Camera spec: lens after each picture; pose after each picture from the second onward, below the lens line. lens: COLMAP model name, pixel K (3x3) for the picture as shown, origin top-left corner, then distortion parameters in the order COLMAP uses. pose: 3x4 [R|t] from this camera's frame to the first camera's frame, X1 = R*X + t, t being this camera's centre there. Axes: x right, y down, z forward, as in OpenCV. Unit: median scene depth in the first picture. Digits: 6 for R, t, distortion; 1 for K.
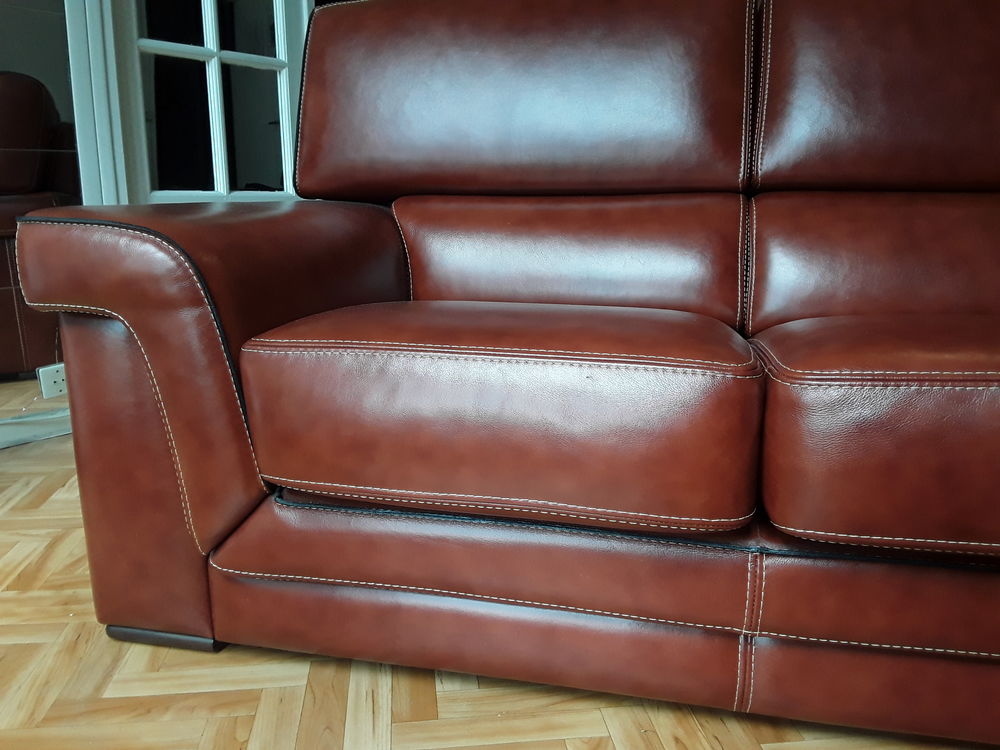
lens RADIAL K [[804.9, 0, 499.4], [0, 804.9, 369.2], [0, 0, 1]] dist [0.114094, -0.204012]
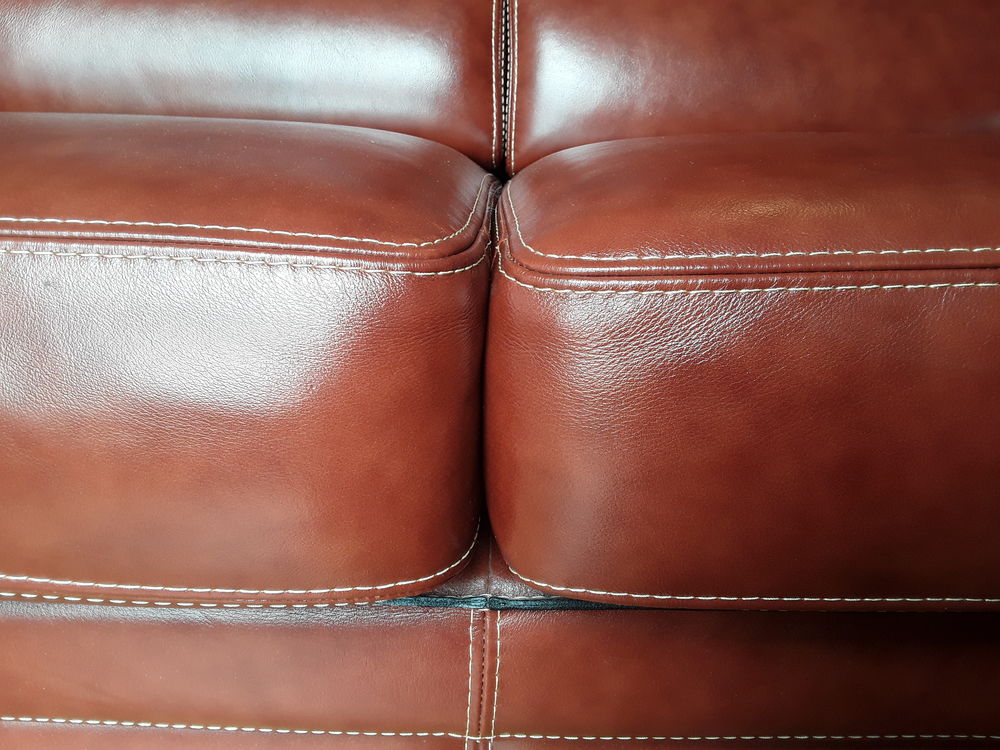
lens RADIAL K [[804.9, 0, 499.4], [0, 804.9, 369.2], [0, 0, 1]] dist [0.114094, -0.204012]
pose [[0.973329, -0.066424, 0.219588, 0.187016], [0.023599, 0.981078, 0.192169, -0.016828], [-0.228197, -0.181861, 0.956479, 0.450521]]
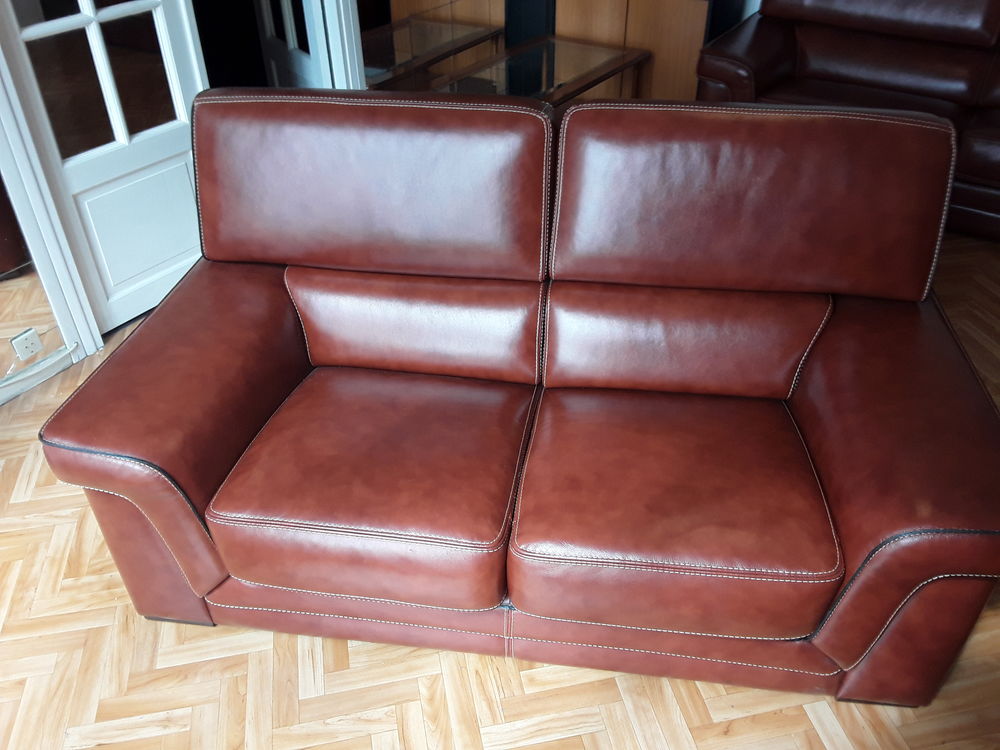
lens RADIAL K [[804.9, 0, 499.4], [0, 804.9, 369.2], [0, 0, 1]] dist [0.114094, -0.204012]
pose [[0.995839, -0.060231, 0.068386, 0.167720], [0.027187, 0.912625, 0.407892, -0.881826], [-0.086978, -0.404335, 0.910466, -0.407480]]
